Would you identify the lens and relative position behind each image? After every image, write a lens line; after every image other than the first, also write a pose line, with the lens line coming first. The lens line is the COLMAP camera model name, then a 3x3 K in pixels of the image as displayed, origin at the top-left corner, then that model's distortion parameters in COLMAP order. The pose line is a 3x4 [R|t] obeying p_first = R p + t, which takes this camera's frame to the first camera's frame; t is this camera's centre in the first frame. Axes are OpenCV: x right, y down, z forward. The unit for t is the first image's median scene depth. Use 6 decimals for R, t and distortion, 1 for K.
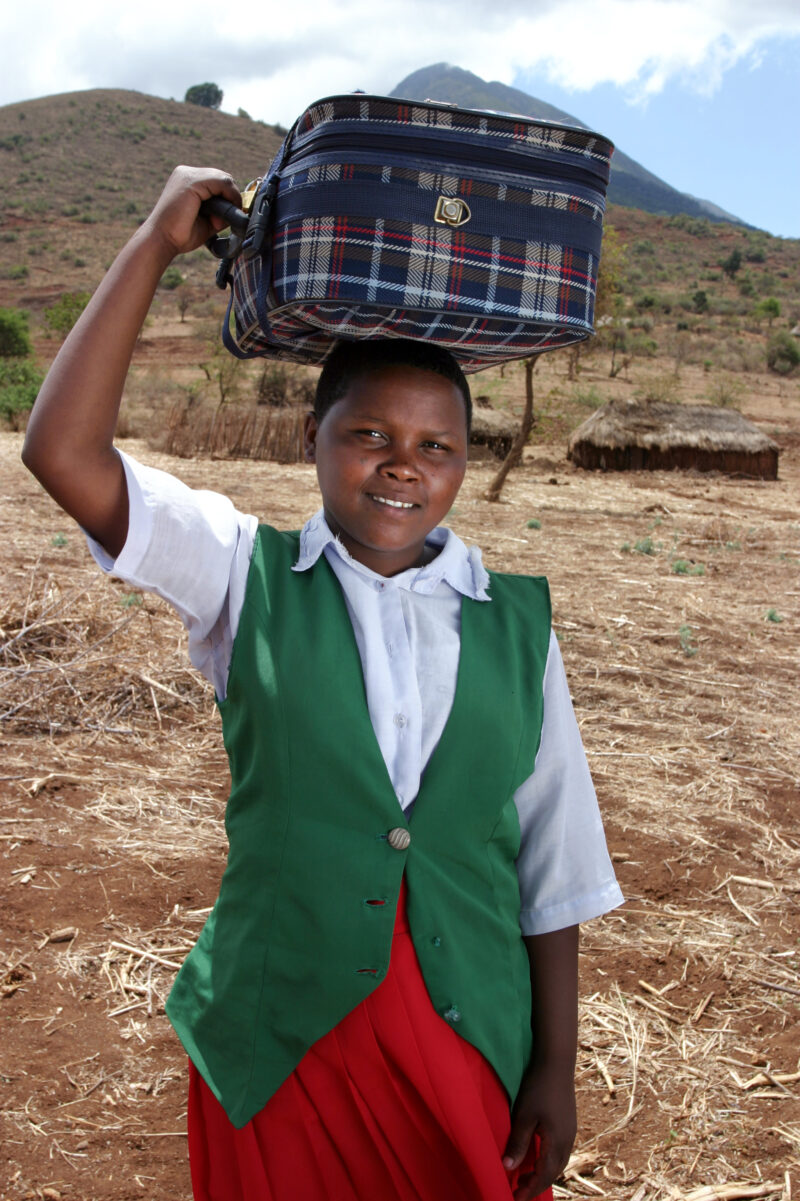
lens RADIAL K [[1354.8, 0, 400.0], [0, 1354.8, 600.5], [0, 0, 1]] dist [-0.103110, -0.015065]
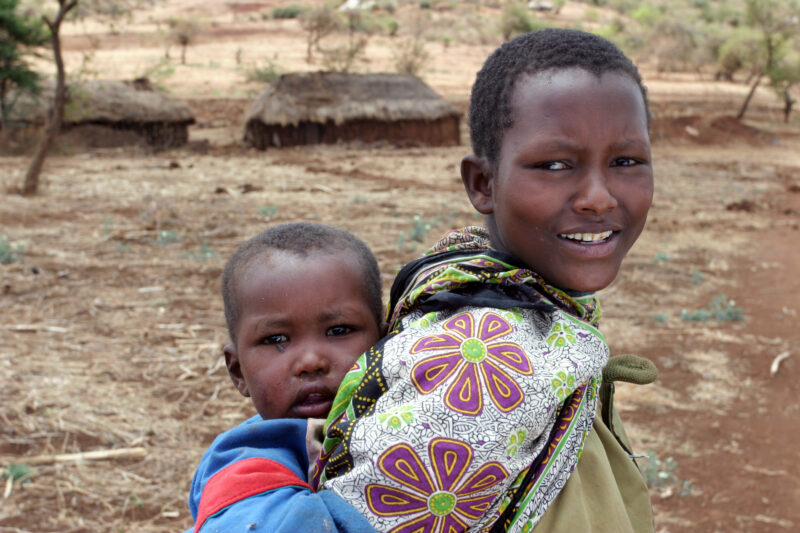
lens RADIAL K [[1306.5, 0, 400.0], [0, 1306.5, 266.5], [0, 0, 1]] dist [0.023437, 0.091038]
pose [[0.982634, -0.081347, 0.166775, 0.077969], [0.083169, 0.996528, -0.003954, -0.003660], [-0.165874, 0.017756, 0.985987, 0.087275]]
